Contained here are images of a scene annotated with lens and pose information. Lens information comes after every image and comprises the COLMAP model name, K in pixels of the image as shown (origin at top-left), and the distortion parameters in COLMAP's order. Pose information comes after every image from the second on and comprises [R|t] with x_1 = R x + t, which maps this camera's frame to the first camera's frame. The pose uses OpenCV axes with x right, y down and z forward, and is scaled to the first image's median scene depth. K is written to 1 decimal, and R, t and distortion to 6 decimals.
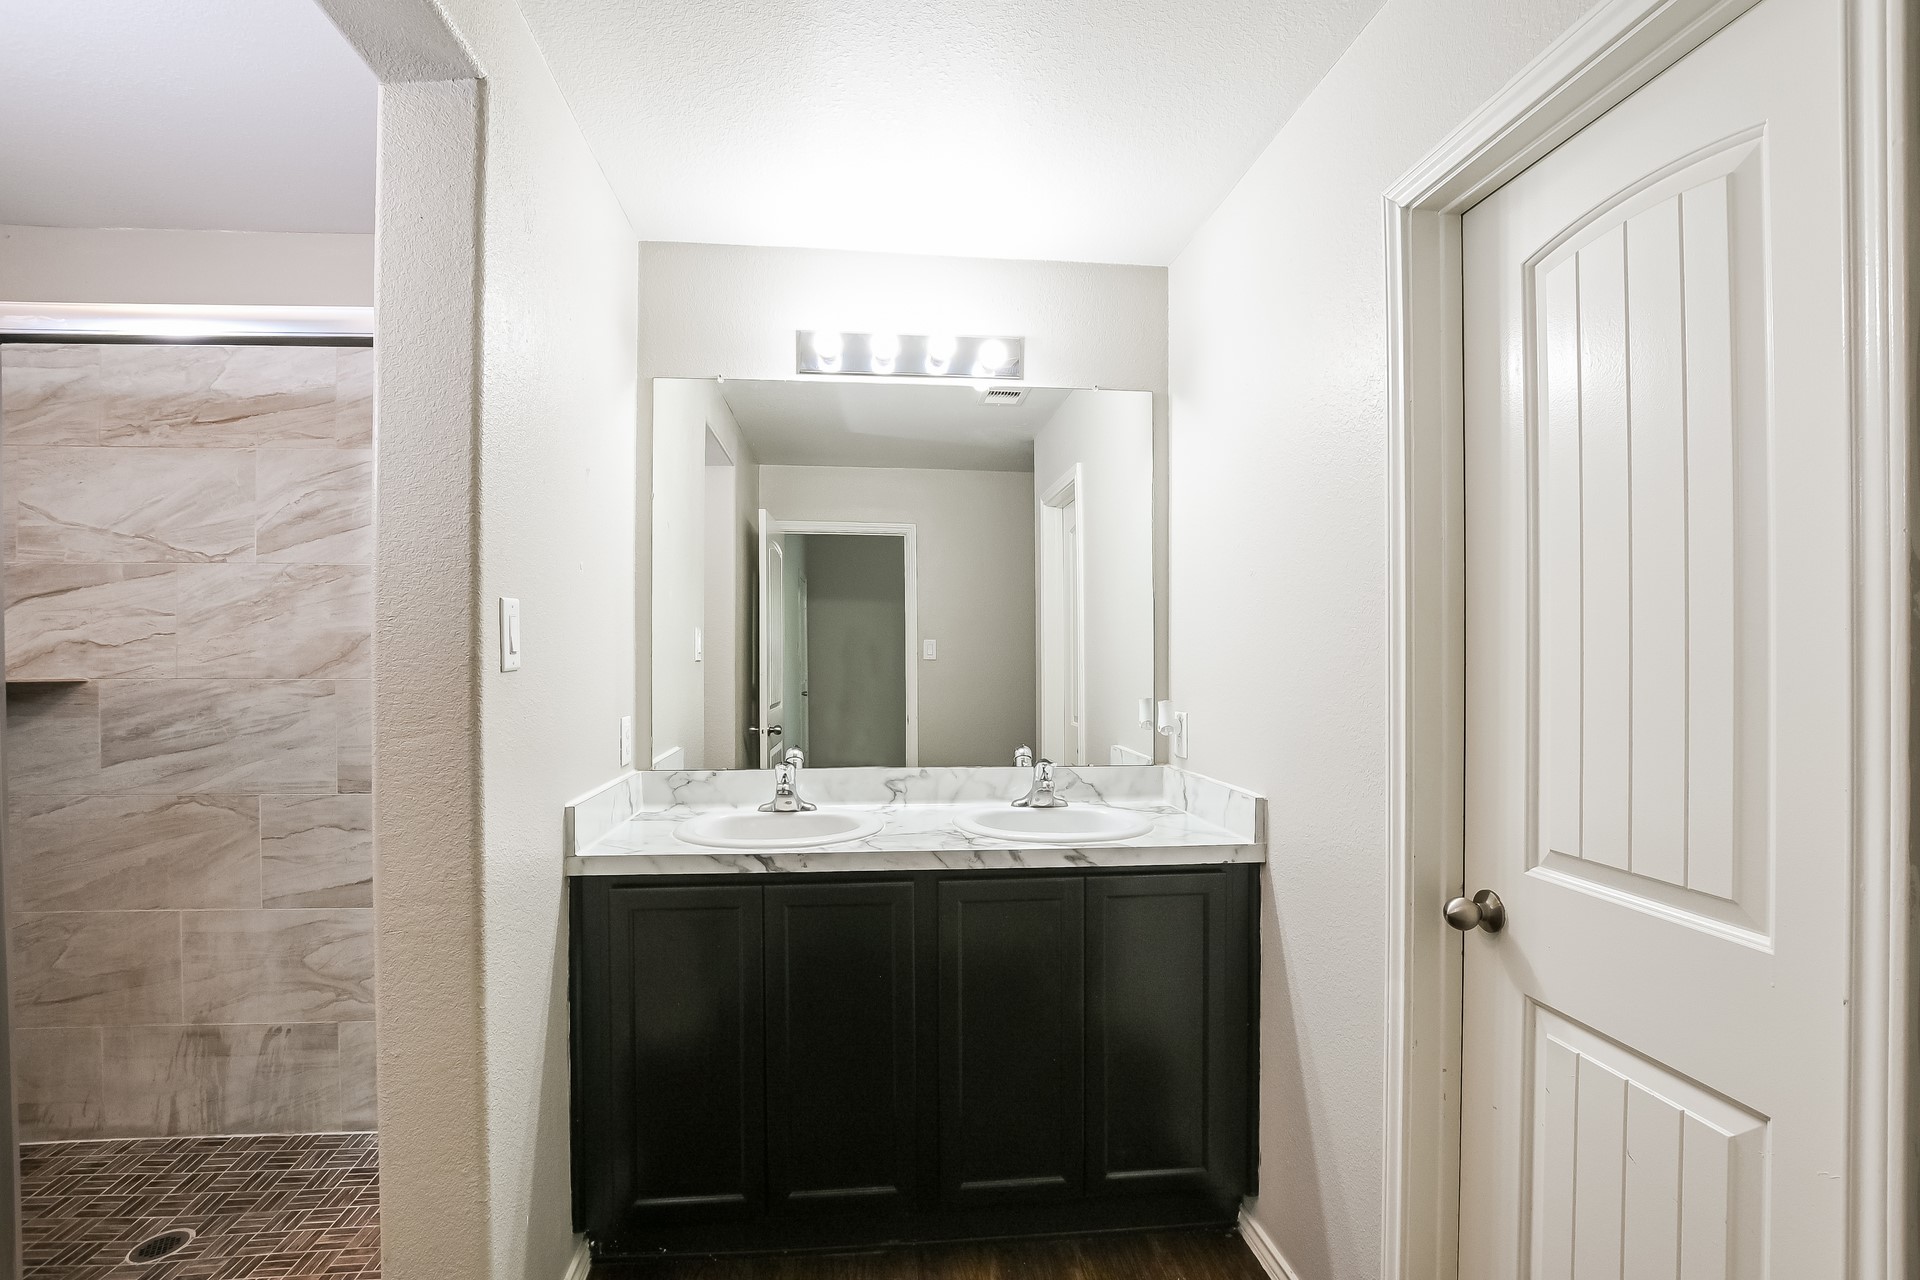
lens RADIAL K [[859.7, 0, 954.6], [0, 859.7, 647.9], [0, 0, 1]] dist [-0.038767, 0.009744]
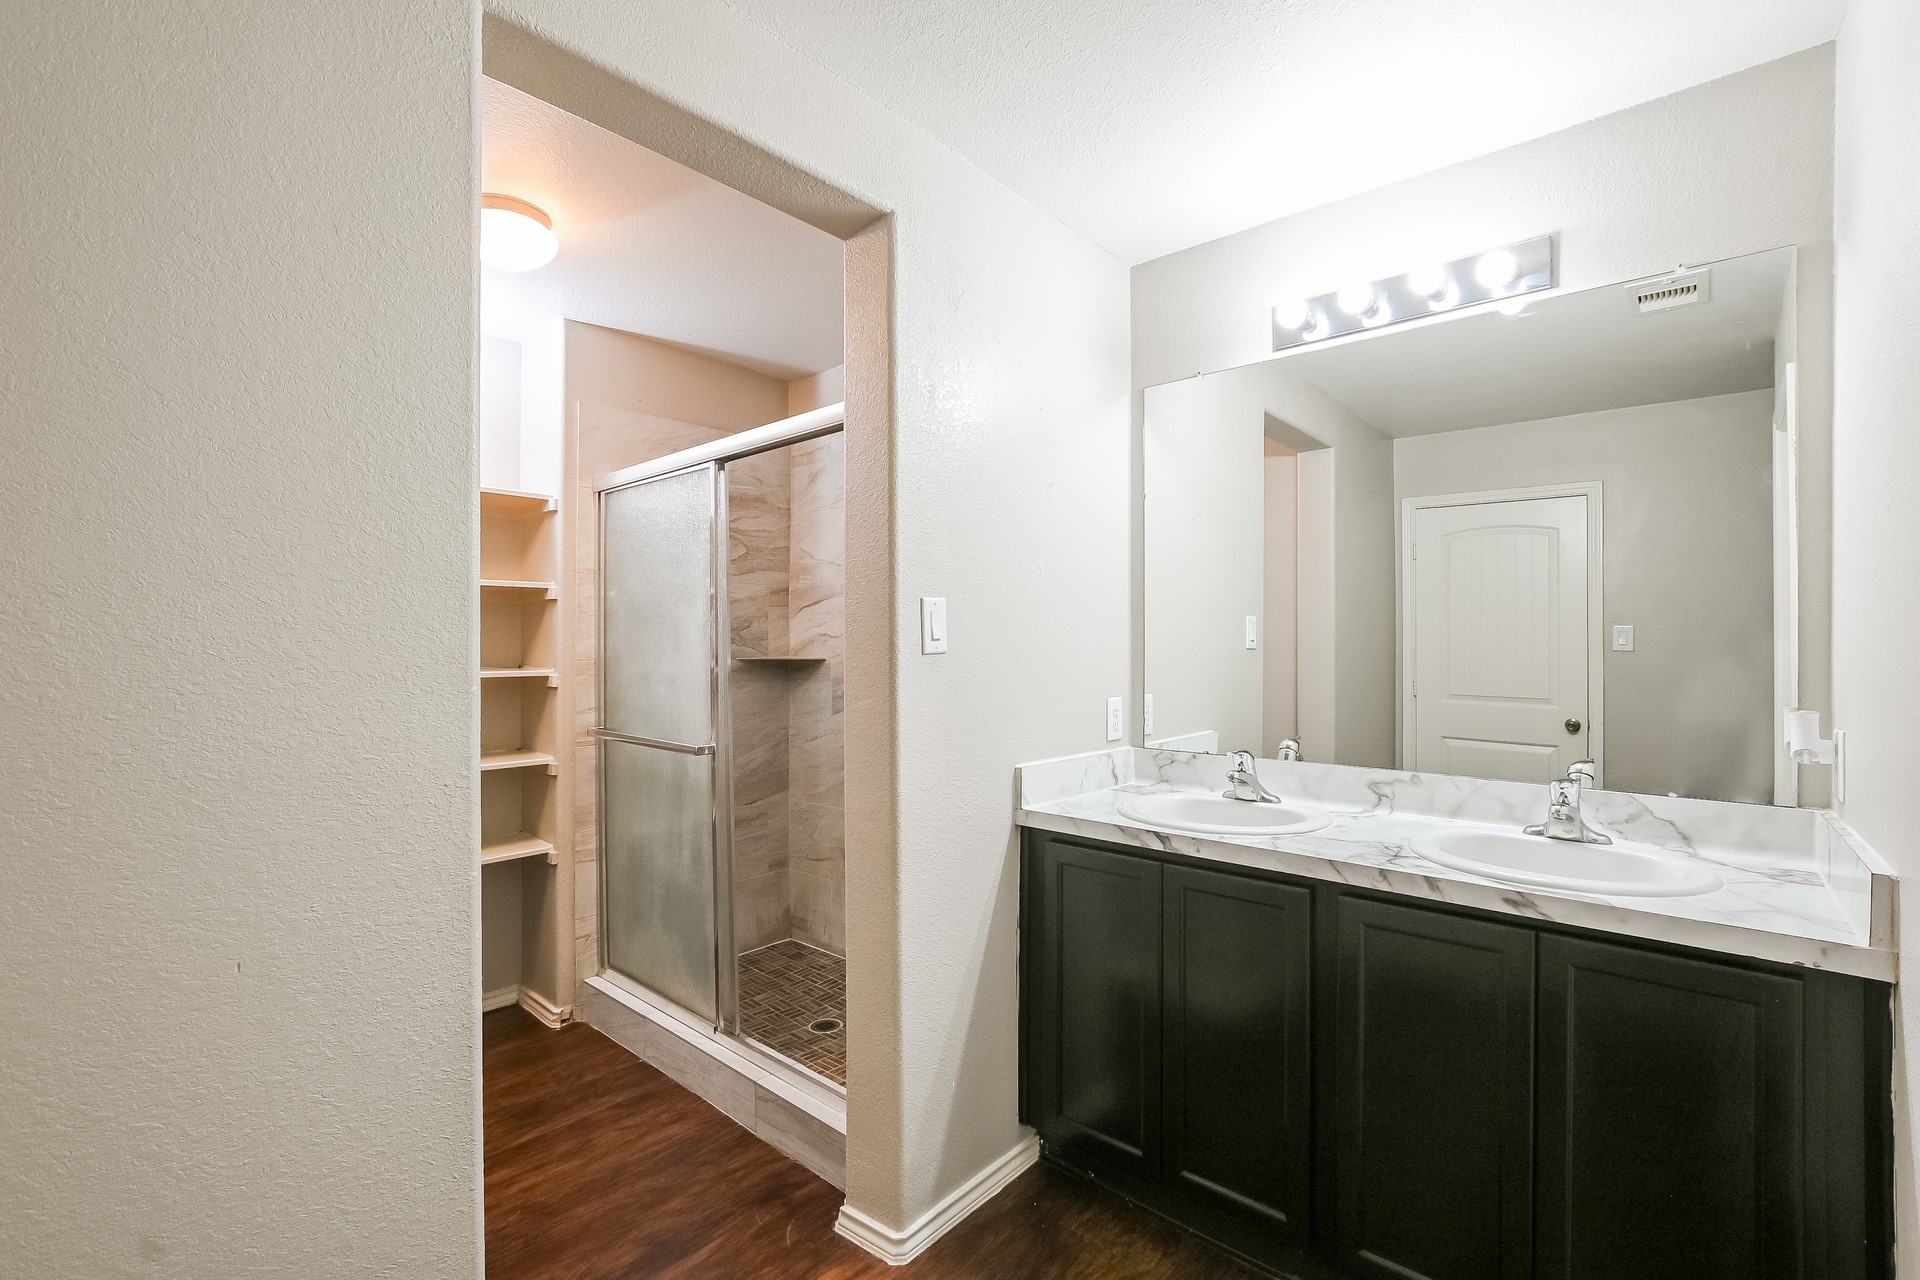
lens RADIAL K [[849.5, 0, 960.0], [0, 849.5, 640.0], [0, 0, 1]] dist [-0.018952, 0.000690]
pose [[0.677109, -0.003563, -0.735874, 0.311139], [0.006041, 0.999981, 0.000717, 0.003475], [0.735858, -0.004931, 0.677118, 0.101534]]
